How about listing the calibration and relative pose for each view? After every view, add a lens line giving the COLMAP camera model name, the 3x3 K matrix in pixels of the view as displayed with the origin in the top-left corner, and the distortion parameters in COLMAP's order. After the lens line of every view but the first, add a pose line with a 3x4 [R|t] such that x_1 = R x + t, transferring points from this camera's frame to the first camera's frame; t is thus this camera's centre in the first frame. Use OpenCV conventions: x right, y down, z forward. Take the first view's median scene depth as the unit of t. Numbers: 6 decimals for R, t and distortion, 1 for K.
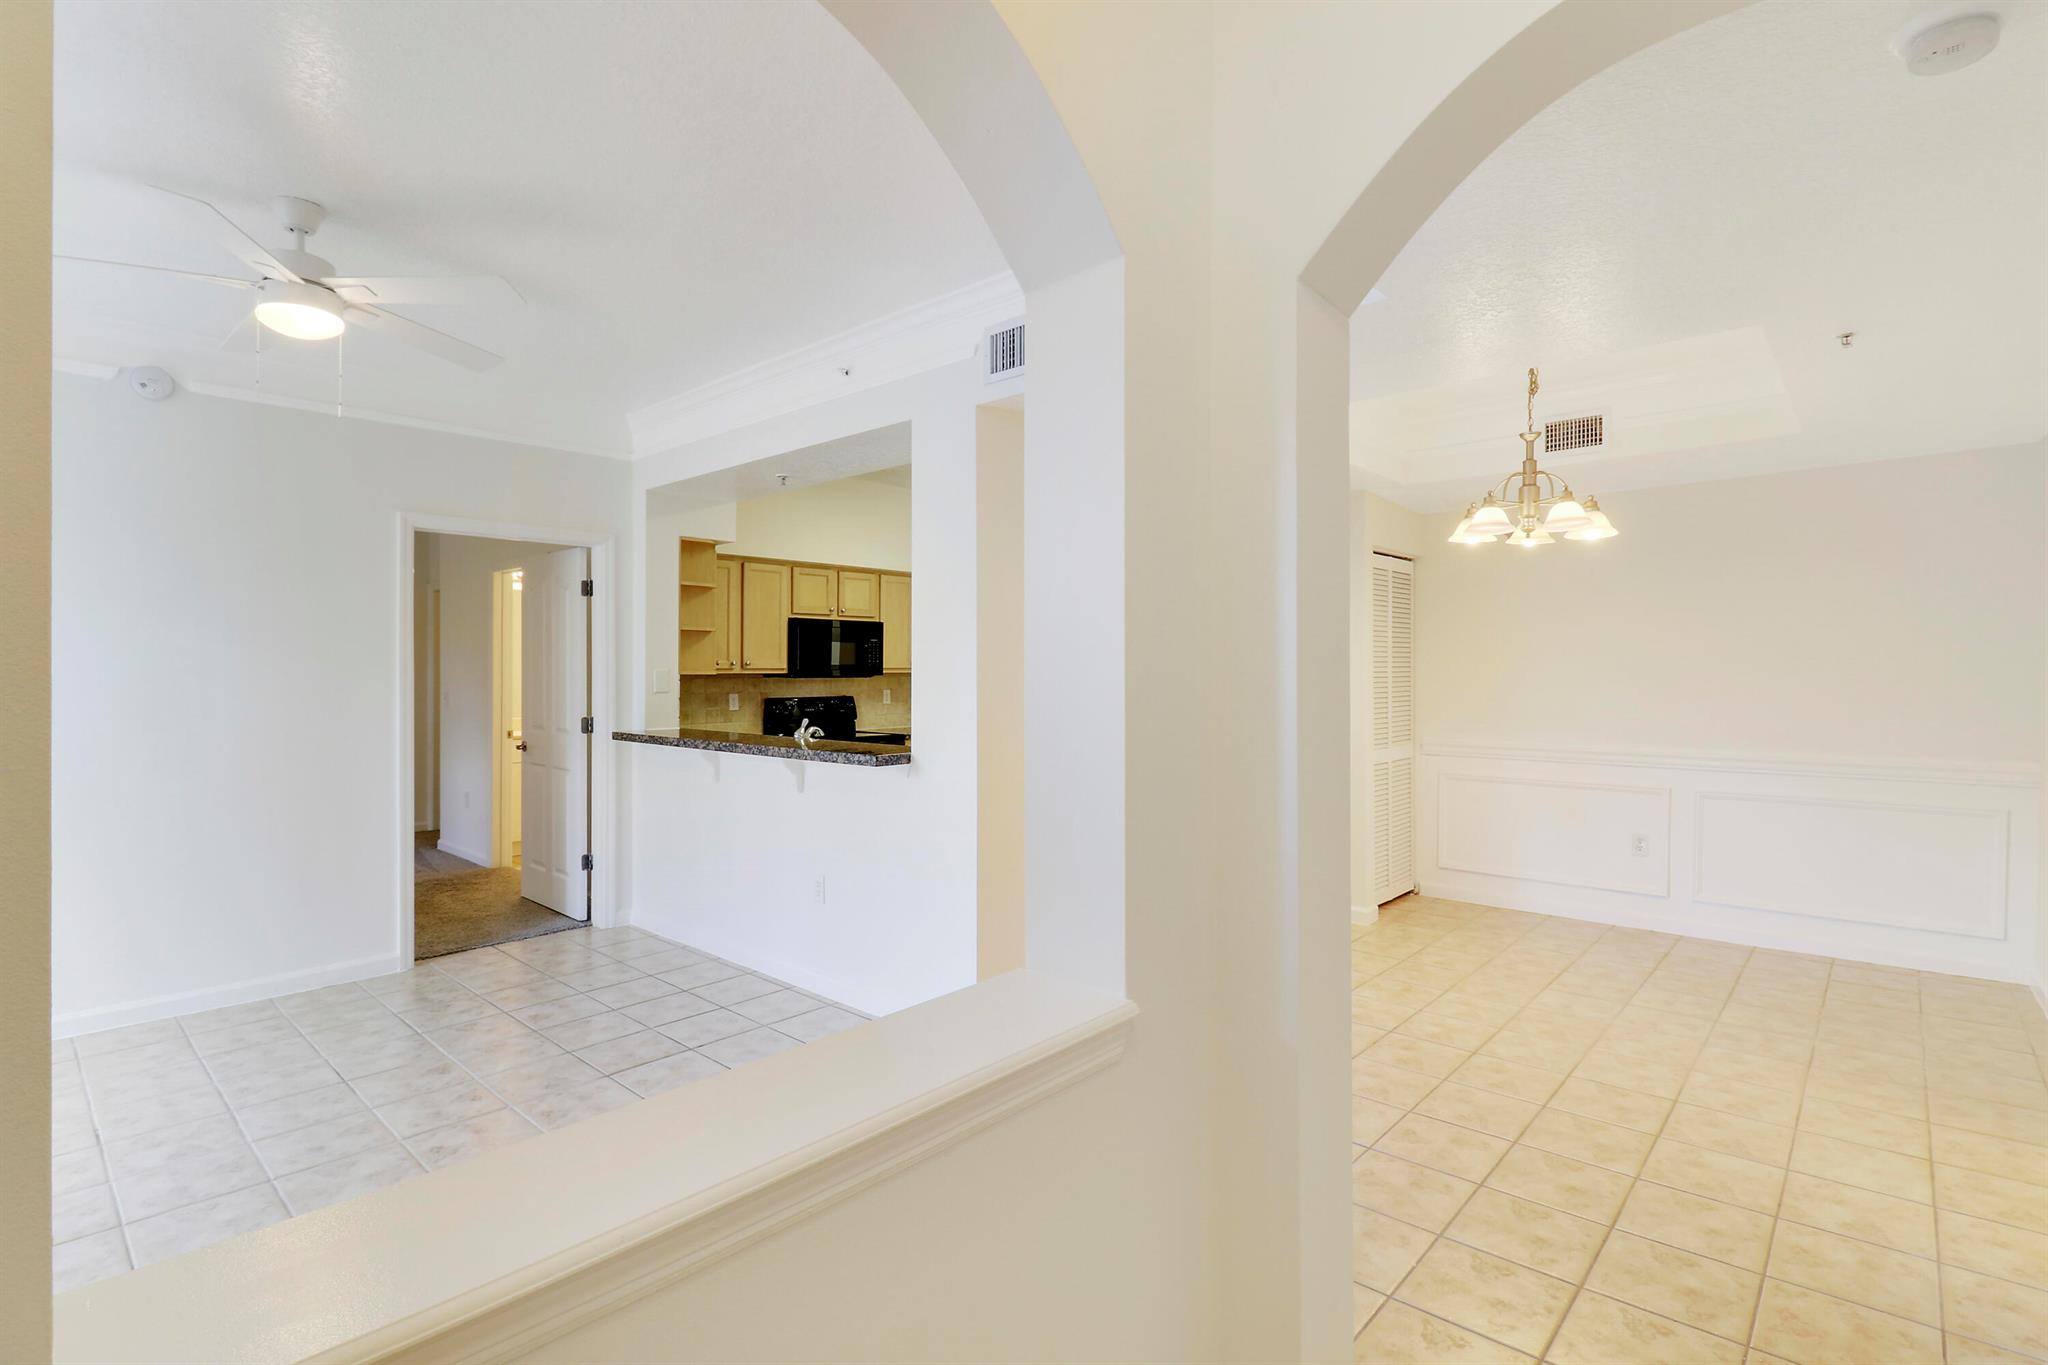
lens RADIAL K [[954.0, 0, 1049.0], [0, 954.0, 666.4], [0, 0, 1]] dist [0.000265, -0.011376]
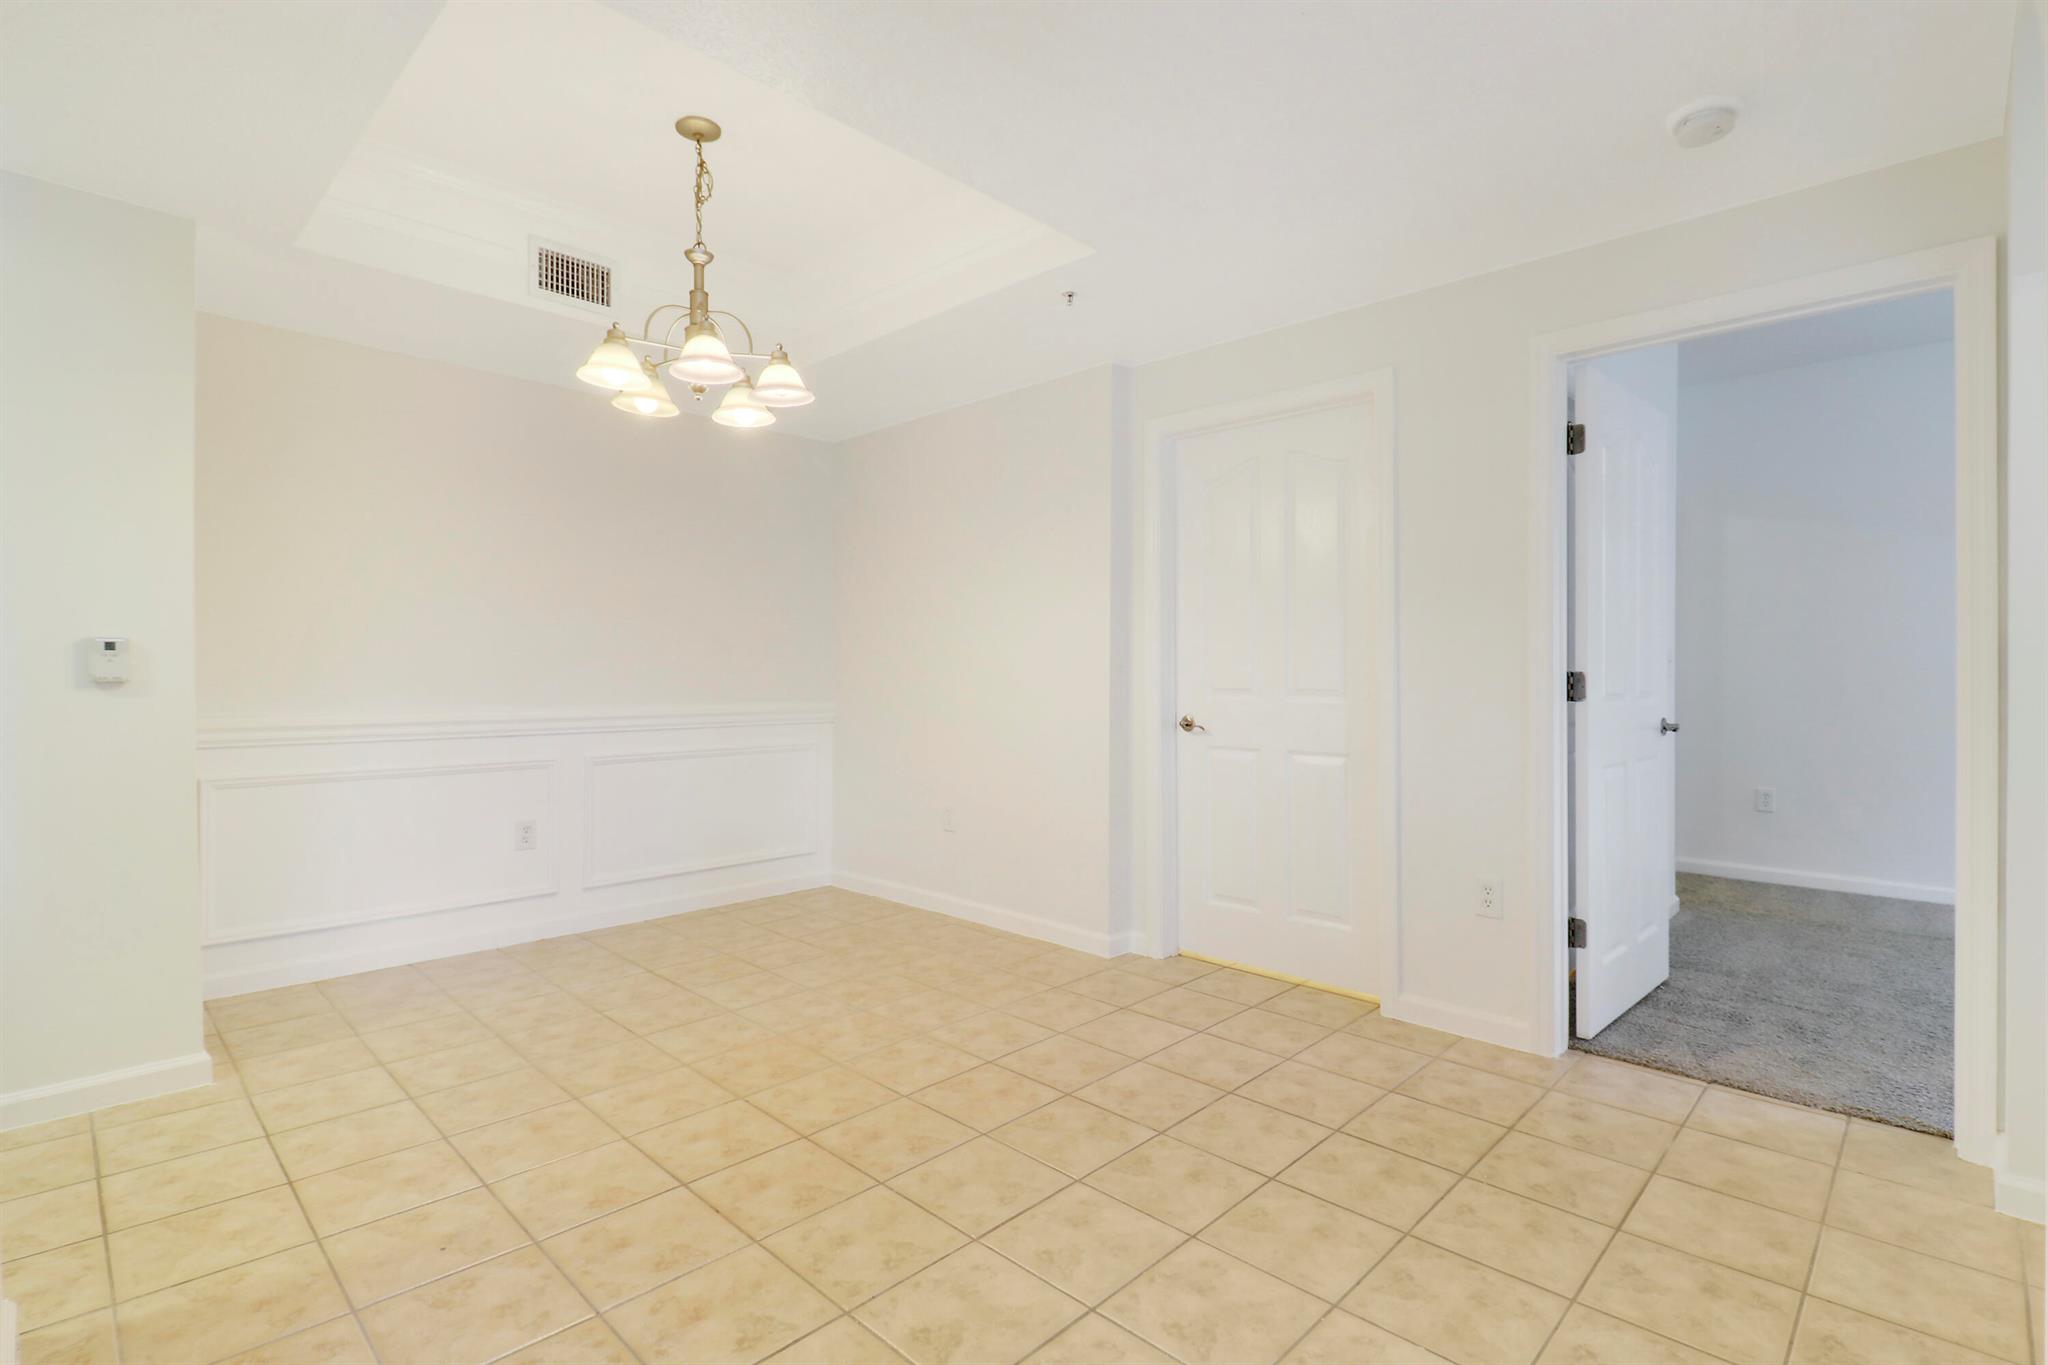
lens RADIAL K [[976.3, 0, 1034.6], [0, 976.3, 666.6], [0, 0, 1]] dist [0.013977, -0.015923]
pose [[0.047975, 0.005085, 0.998836, -0.184704], [-0.006447, 0.999968, -0.004781, 0.056685], [-0.998828, -0.006210, 0.048006, 0.617794]]
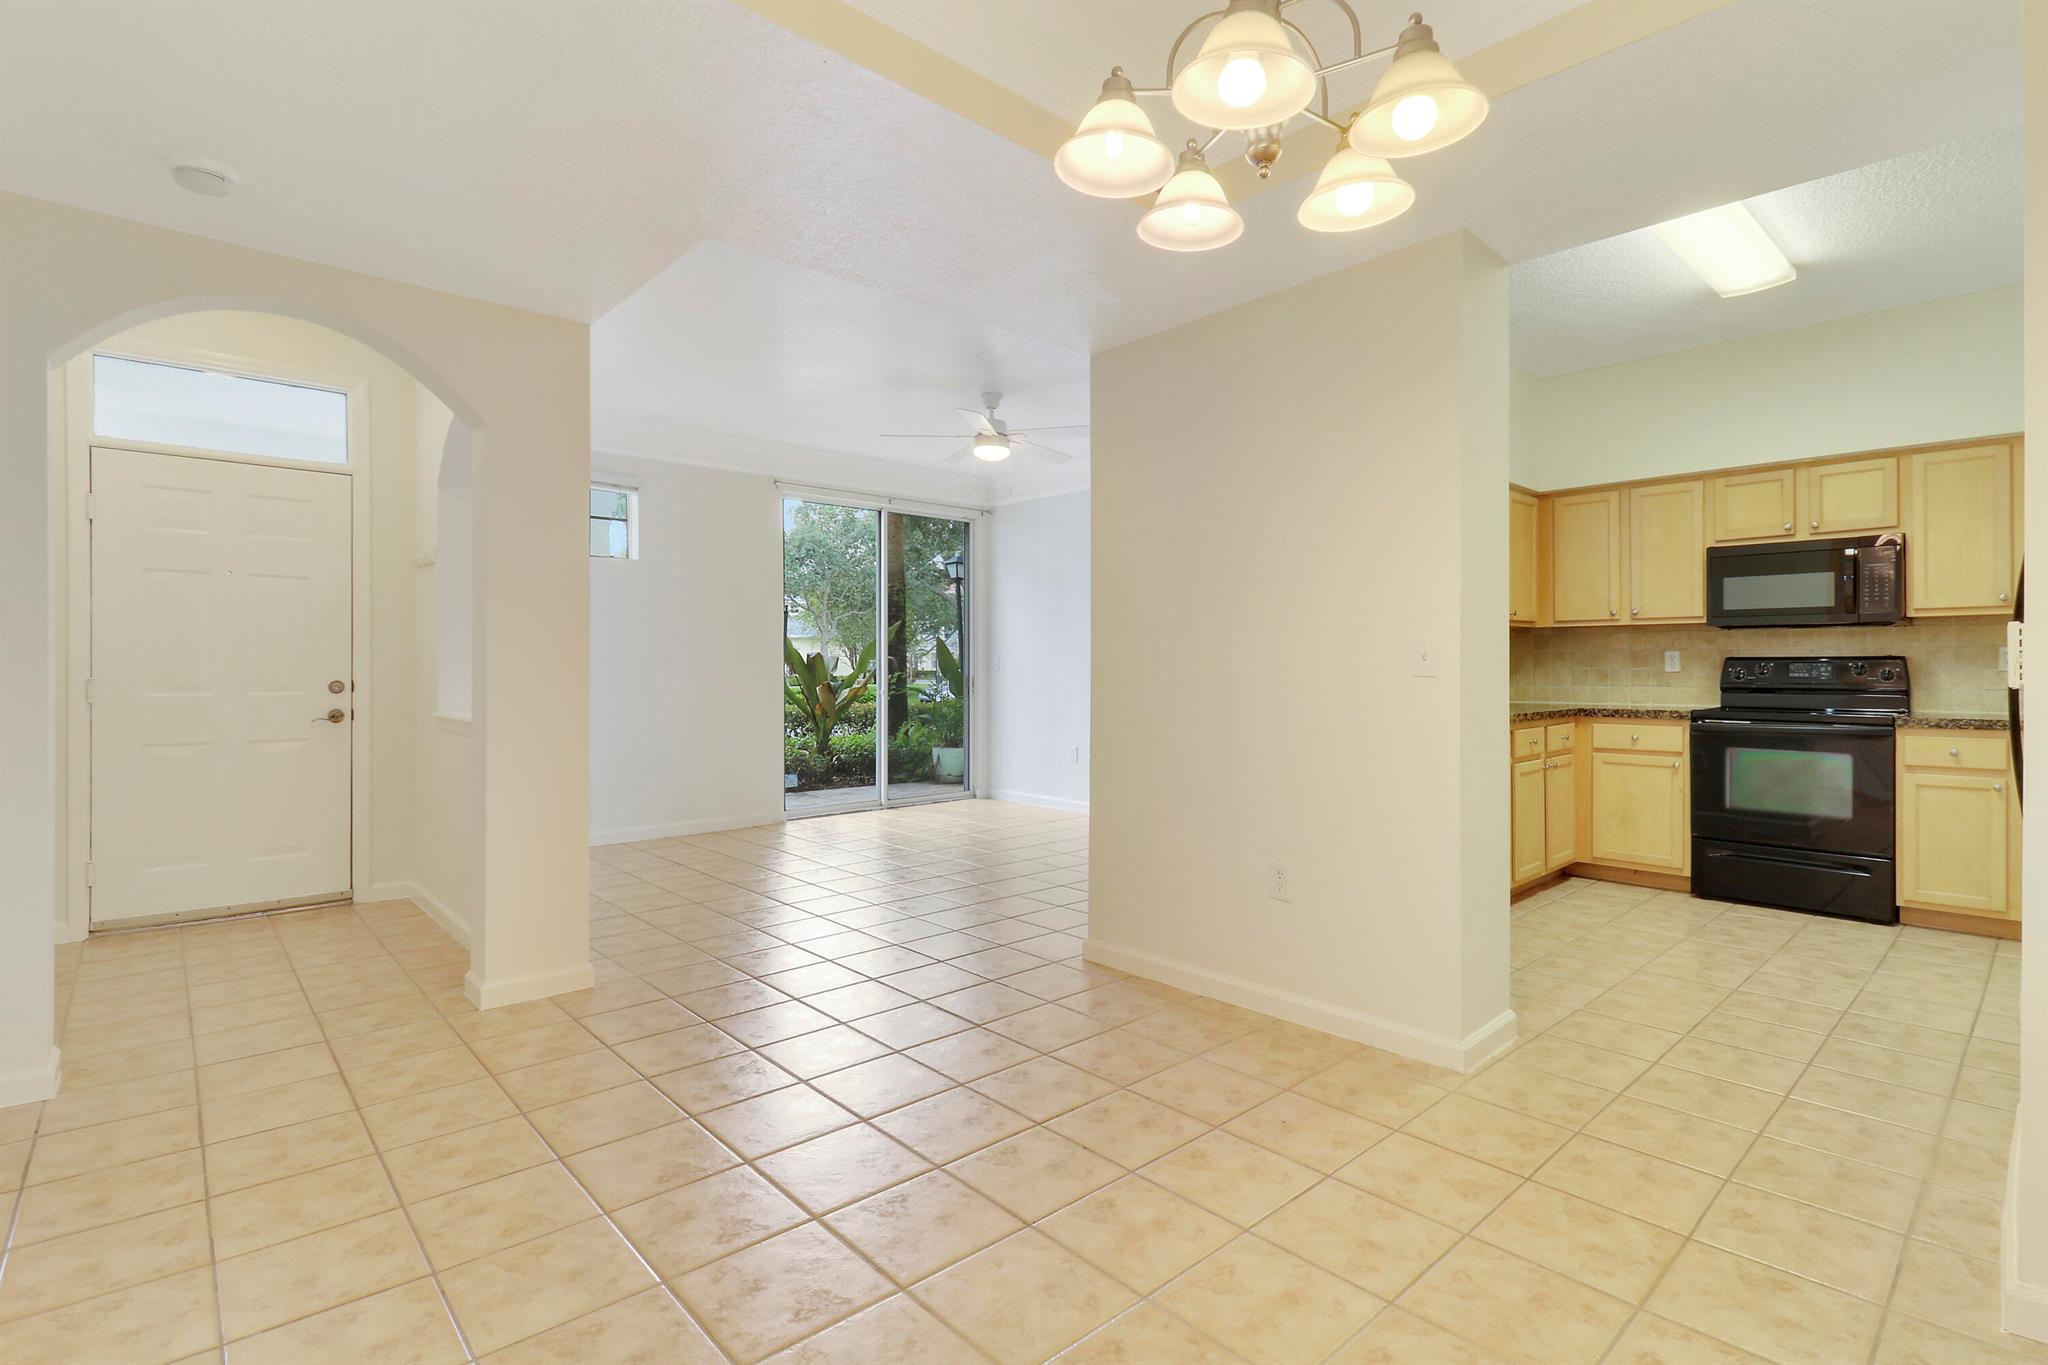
lens RADIAL K [[968.7, 0, 1046.7], [0, 968.7, 673.4], [0, 0, 1]] dist [0.010936, -0.014162]
pose [[-0.099498, 0.007419, -0.995010, 0.776078], [0.003271, 0.999969, 0.007129, 0.058319], [0.995032, -0.002545, -0.099519, 0.818586]]
